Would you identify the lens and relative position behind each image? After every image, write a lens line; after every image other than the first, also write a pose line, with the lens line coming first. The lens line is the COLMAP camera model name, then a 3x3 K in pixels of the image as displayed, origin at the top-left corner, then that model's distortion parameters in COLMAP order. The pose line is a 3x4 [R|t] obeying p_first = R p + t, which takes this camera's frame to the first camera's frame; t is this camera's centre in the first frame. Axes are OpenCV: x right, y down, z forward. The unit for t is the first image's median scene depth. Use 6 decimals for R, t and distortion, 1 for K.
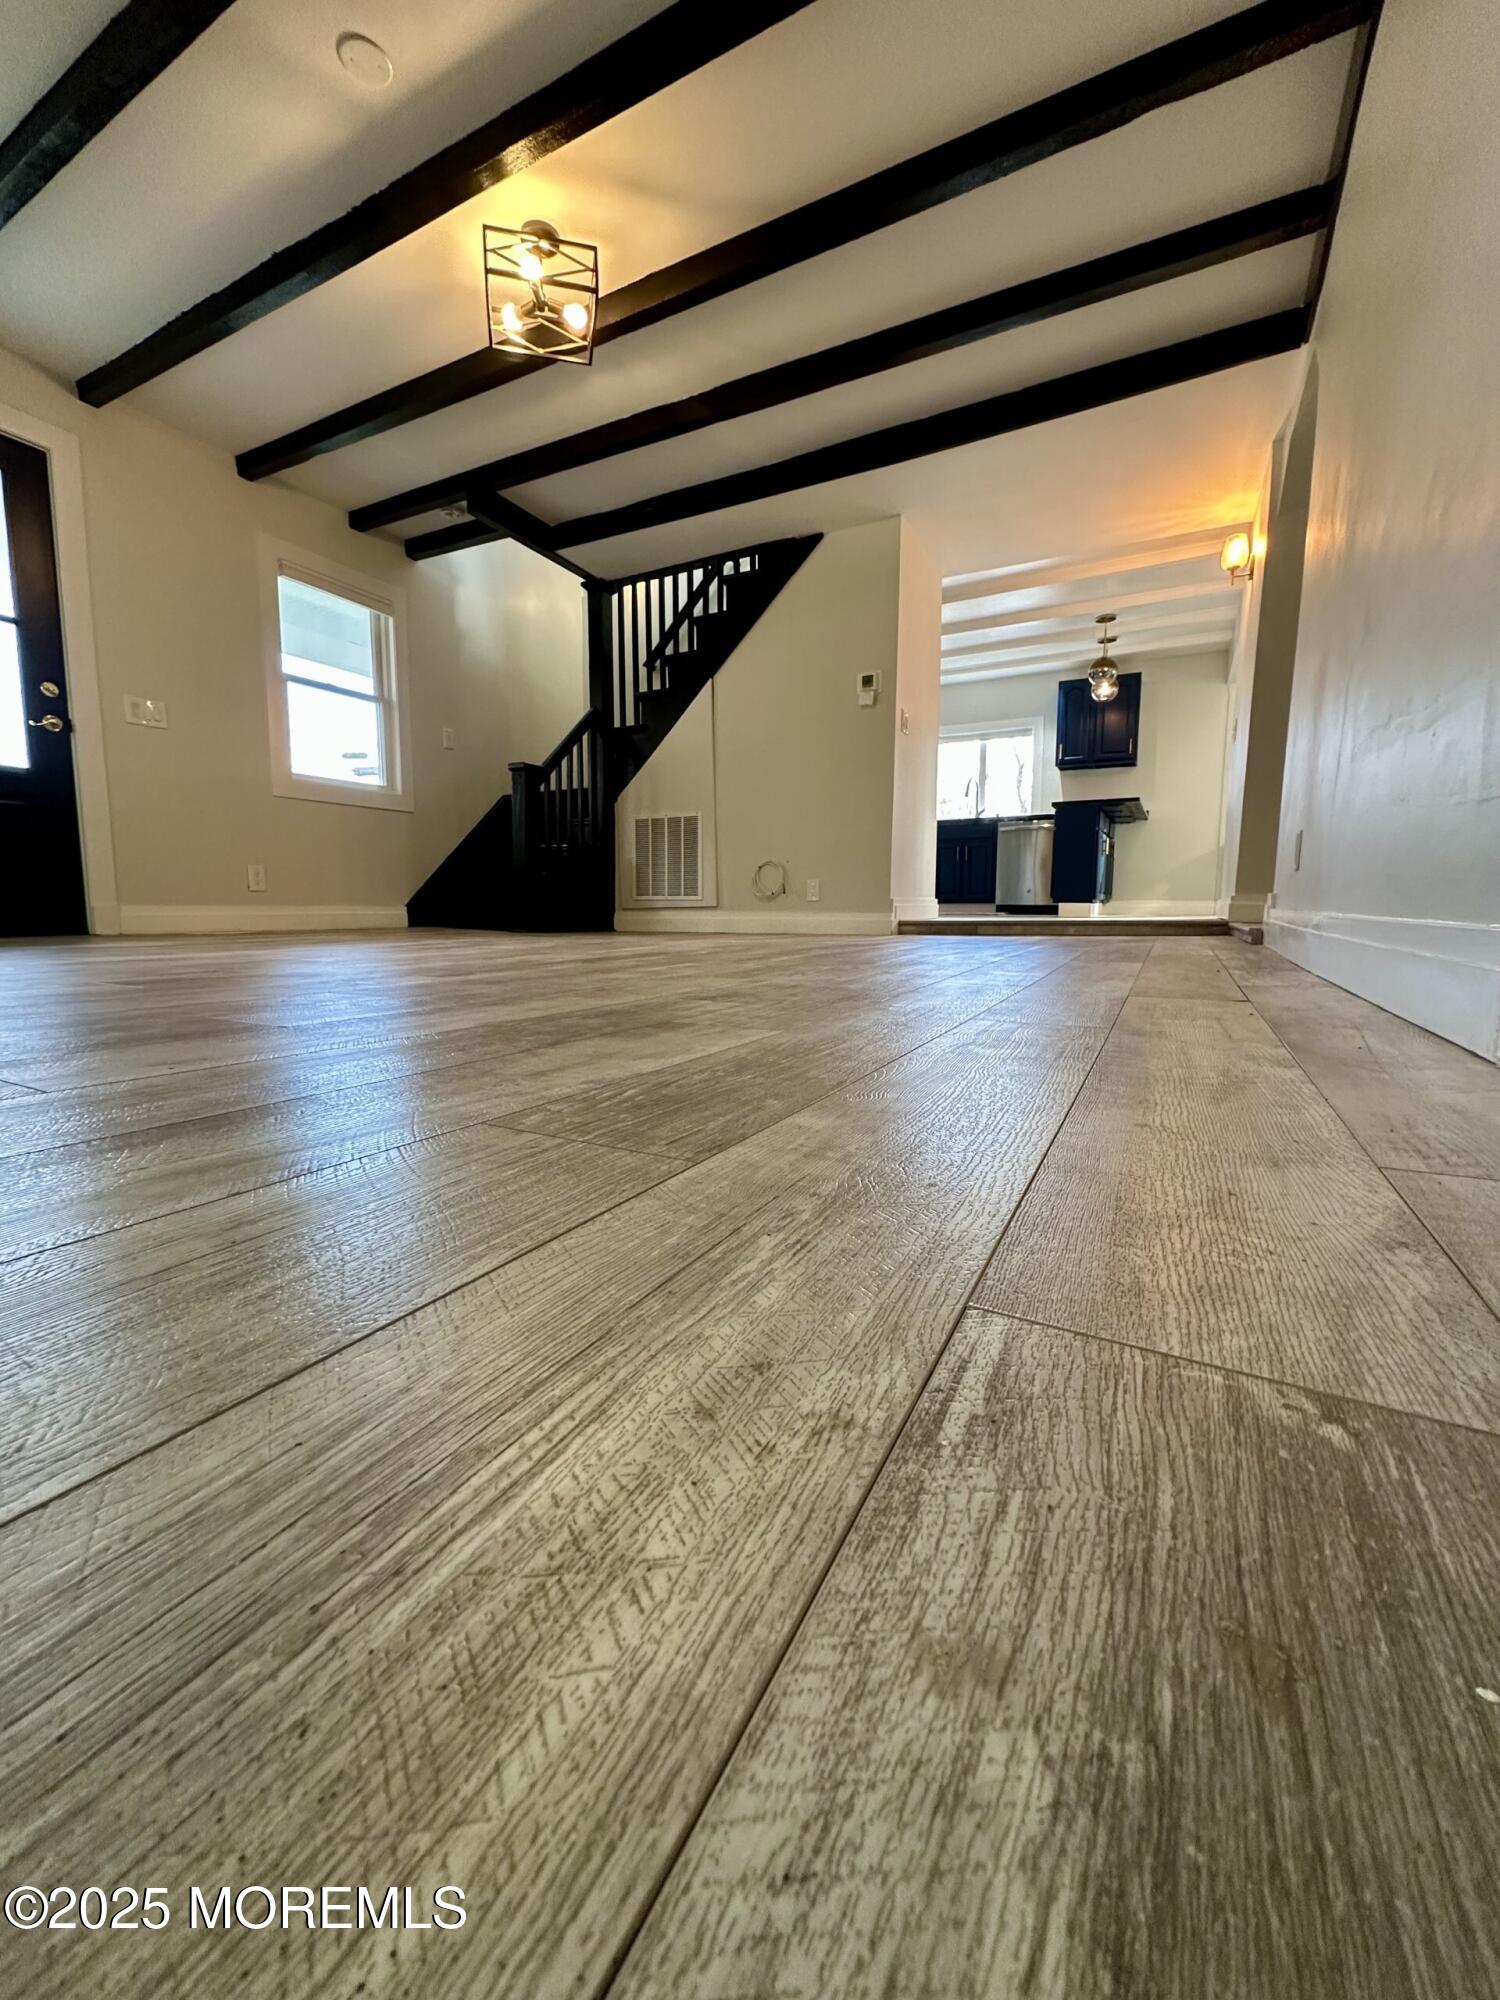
lens RADIAL K [[788.6, 0, 750.0], [0, 788.6, 1000.0], [0, 0, 1]] dist [-0.001696, 0.000746]
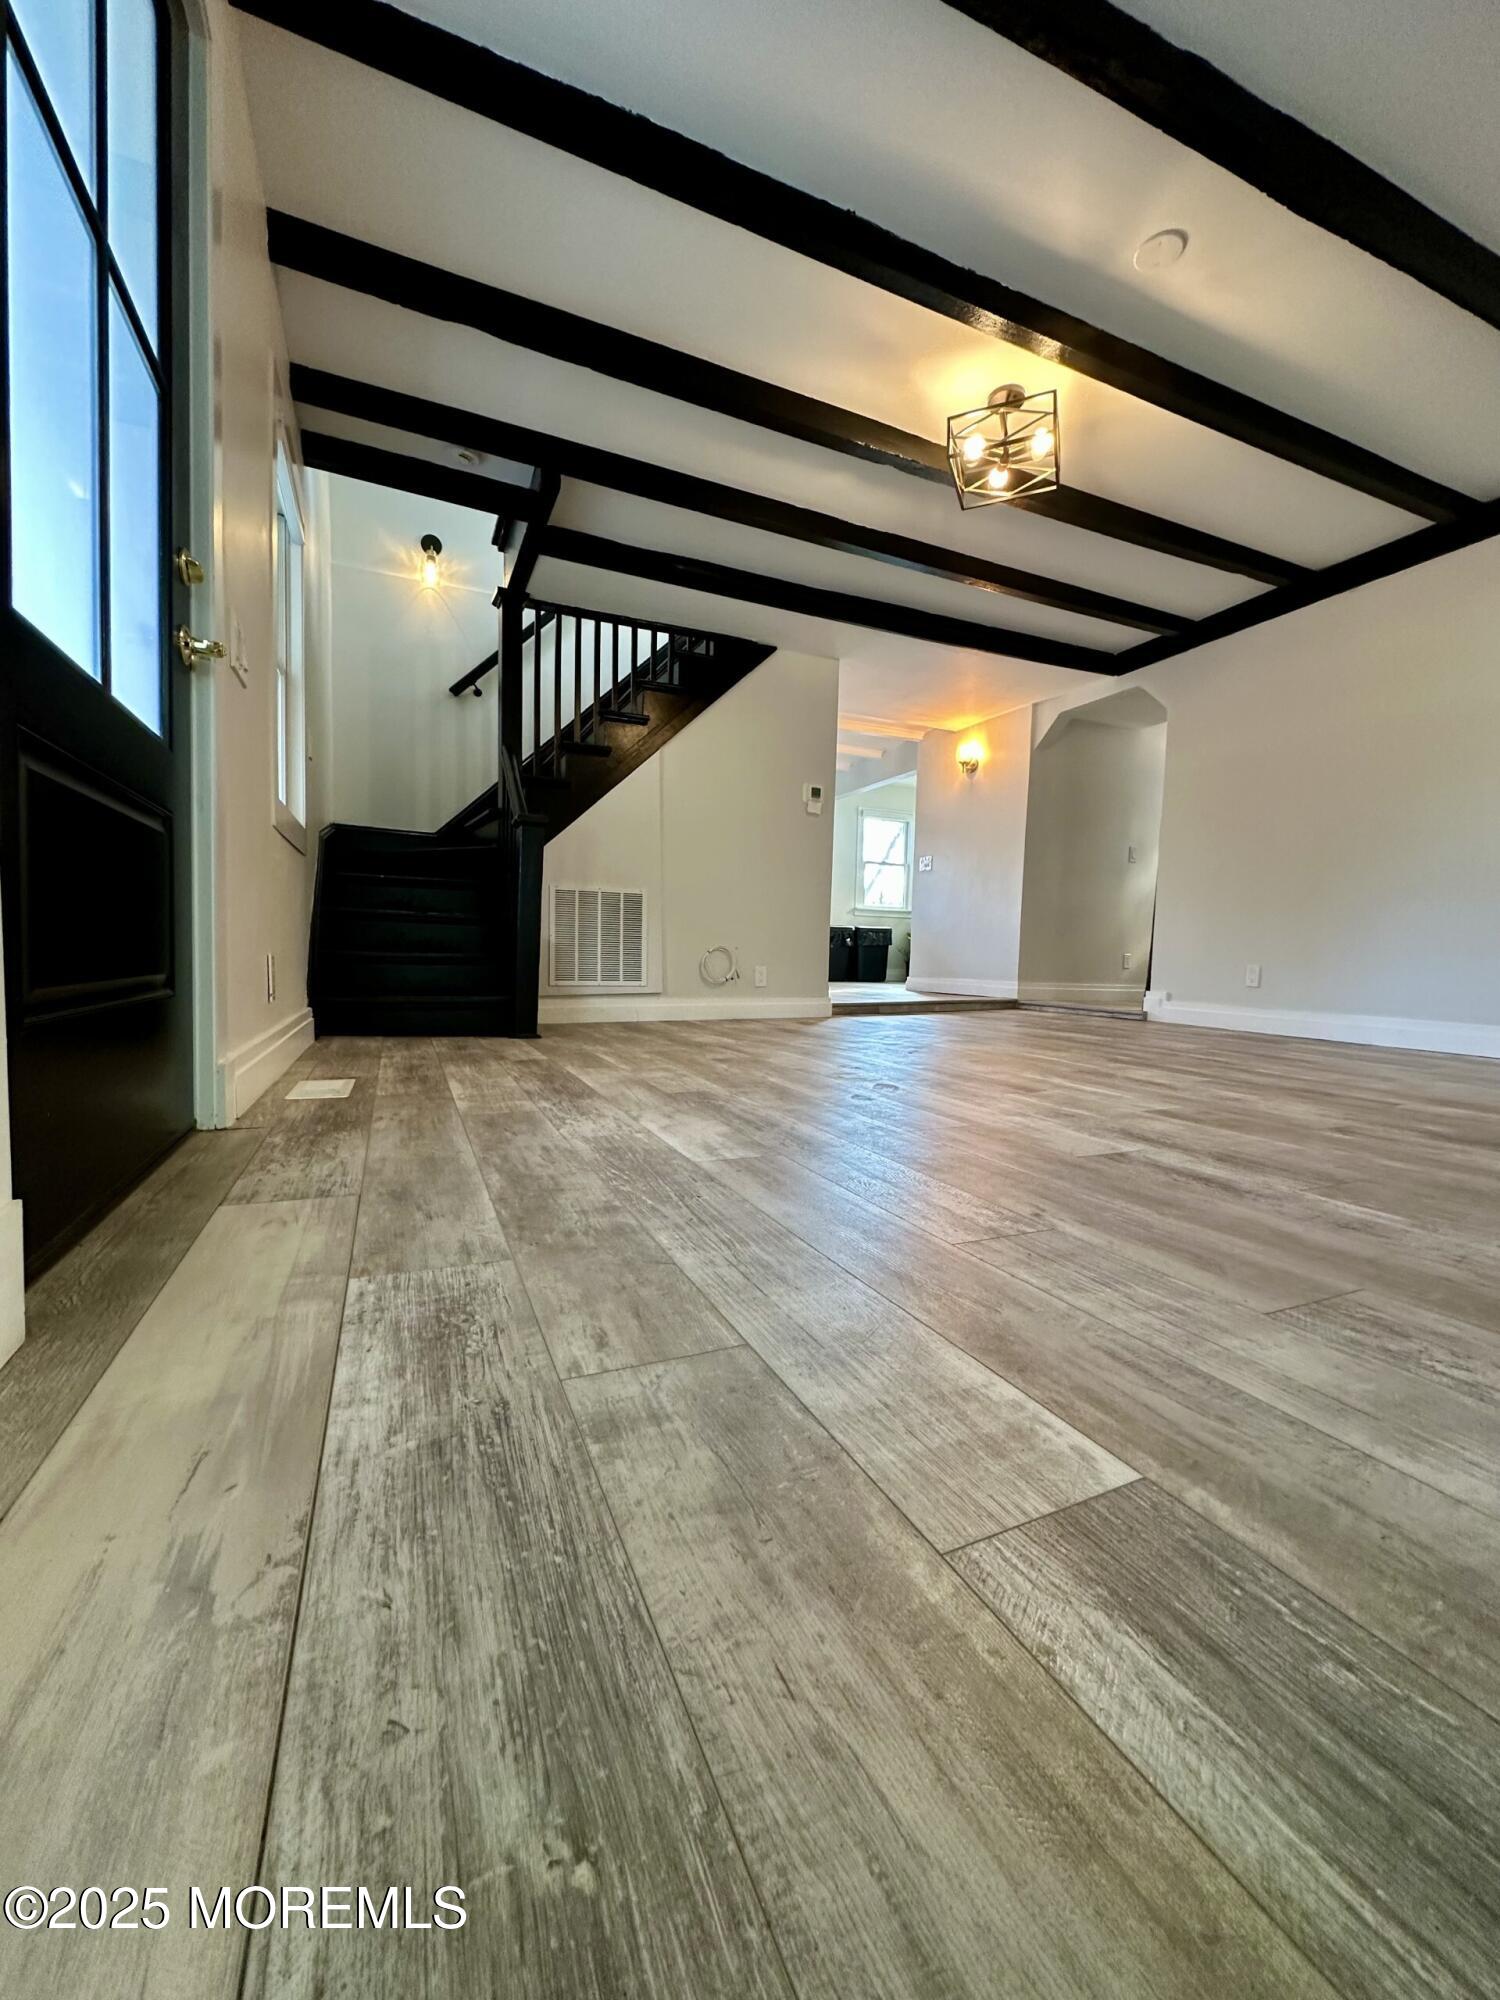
lens RADIAL K [[788.6, 0, 750.0], [0, 788.6, 1000.0], [0, 0, 1]] dist [-0.001696, 0.000746]
pose [[0.620568, -0.036936, 0.783282, -0.727501], [0.073254, 0.997253, -0.011011, -0.096015], [-0.780723, 0.064212, 0.621569, 0.360801]]
